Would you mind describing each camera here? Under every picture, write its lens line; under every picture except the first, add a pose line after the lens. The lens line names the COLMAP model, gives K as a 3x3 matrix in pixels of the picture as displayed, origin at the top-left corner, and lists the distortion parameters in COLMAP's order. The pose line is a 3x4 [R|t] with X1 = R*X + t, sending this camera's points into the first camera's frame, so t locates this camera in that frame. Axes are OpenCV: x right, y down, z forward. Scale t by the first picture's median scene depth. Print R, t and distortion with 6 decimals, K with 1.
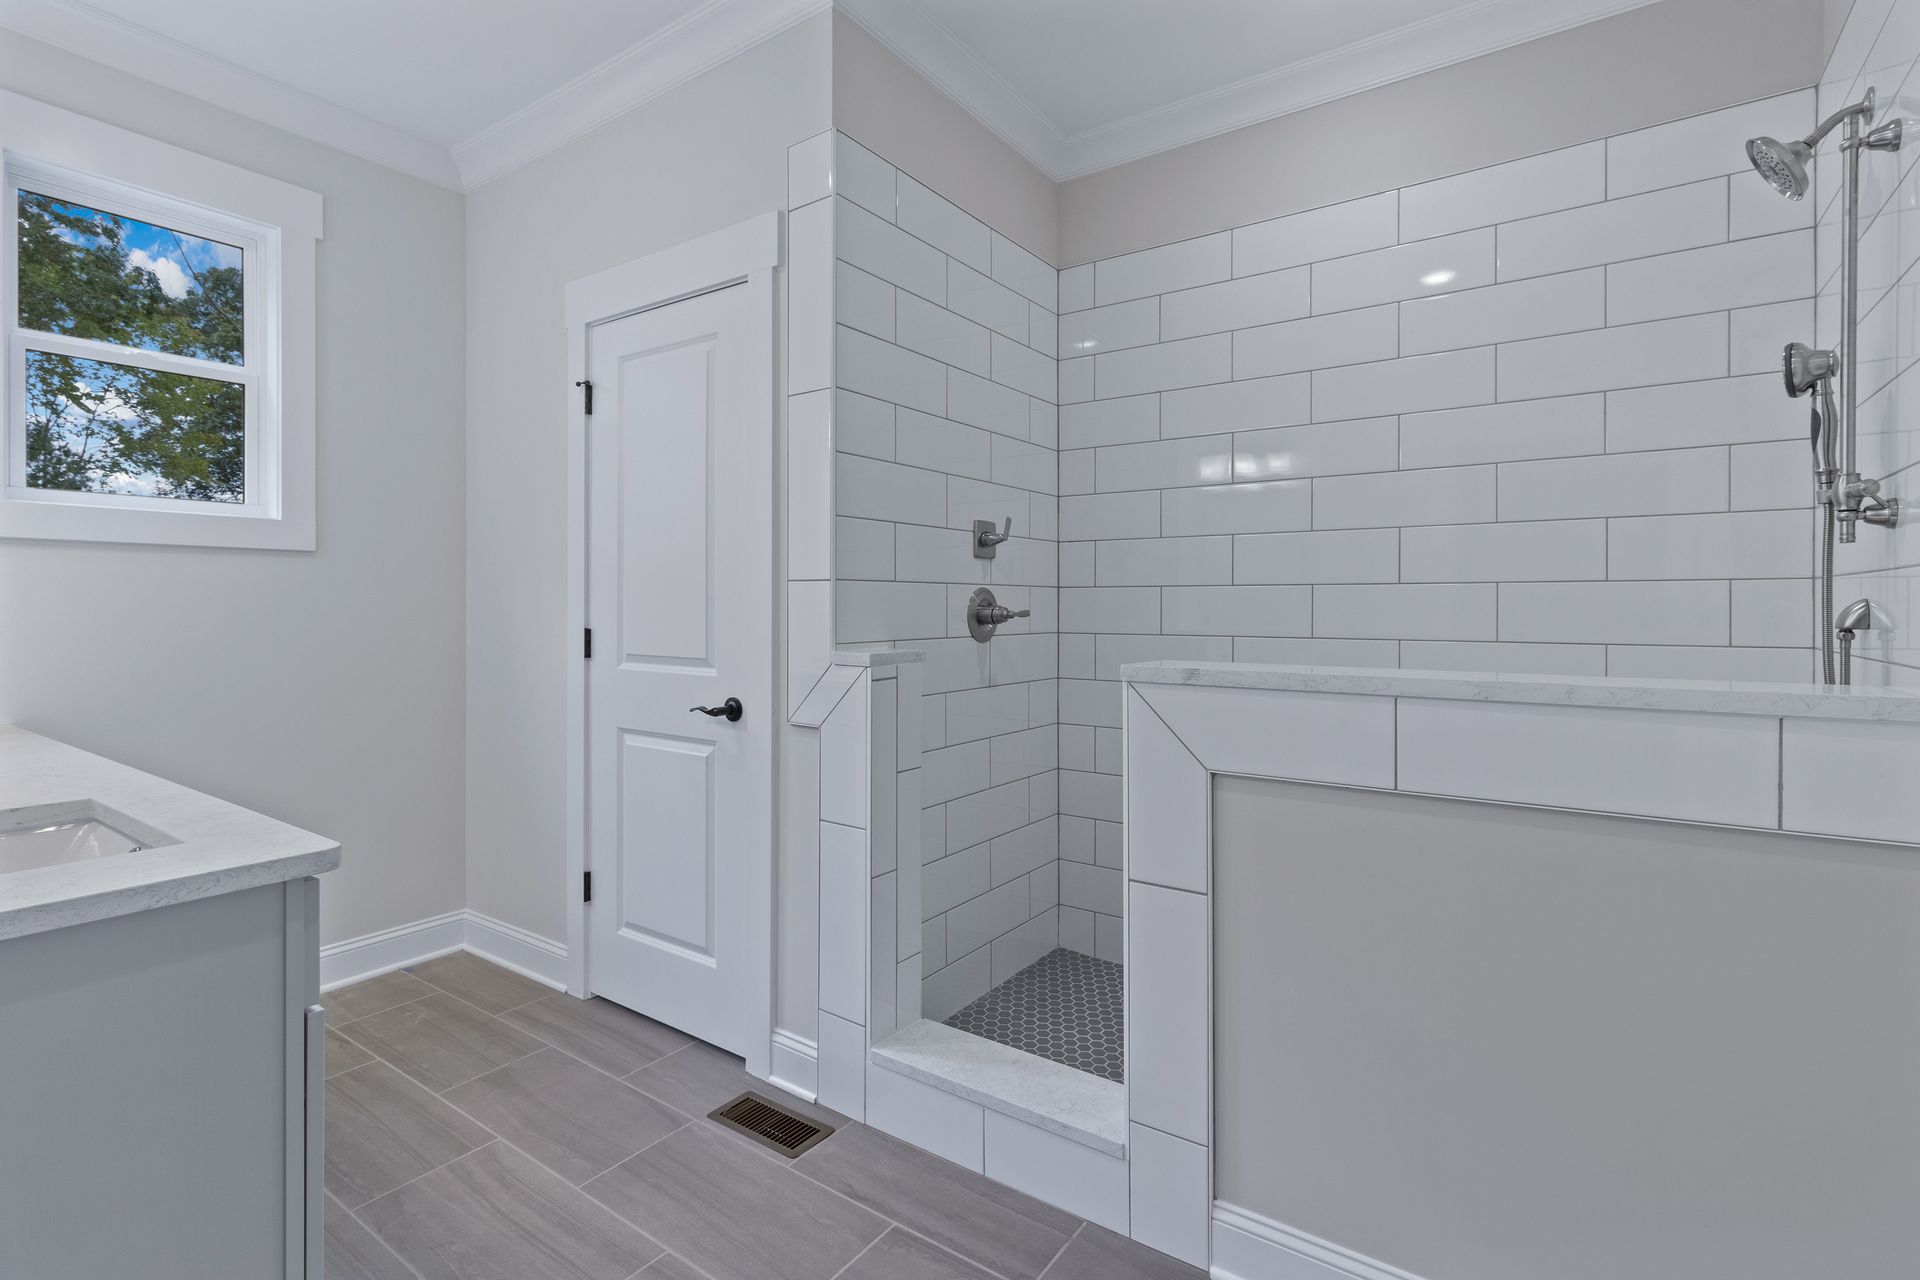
lens RADIAL K [[900.1, 0, 938.0], [0, 900.1, 605.4], [0, 0, 1]] dist [0.000375, -0.000206]
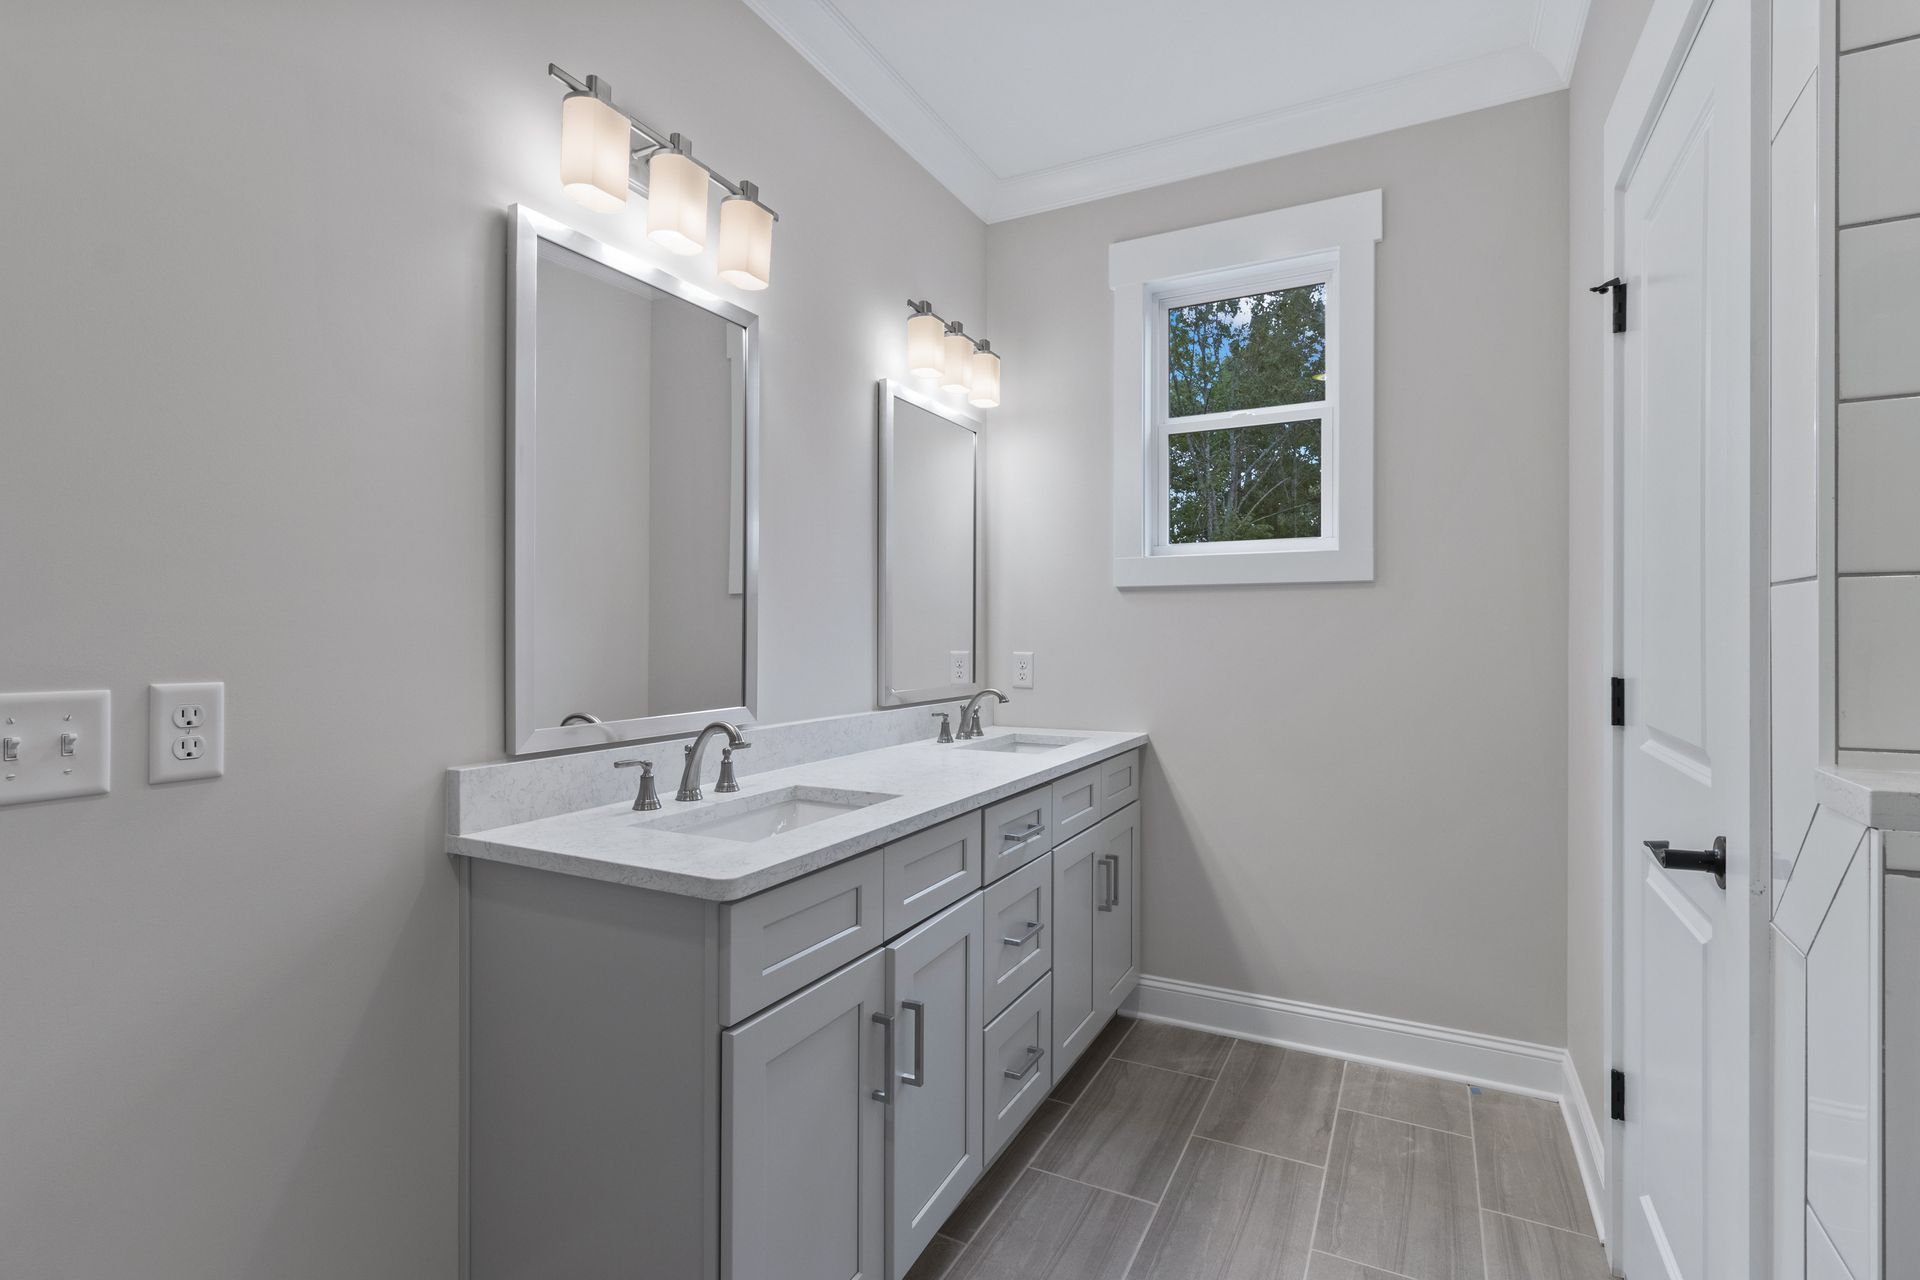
lens RADIAL K [[903.2, 0, 970.9], [0, 903.2, 628.2], [0, 0, 1]] dist [0.002963, -0.000056]
pose [[0.153171, -0.009188, -0.988157, 0.165224], [-0.000781, 0.999955, -0.009419, -0.002655], [0.988199, 0.002214, 0.153157, 0.474752]]
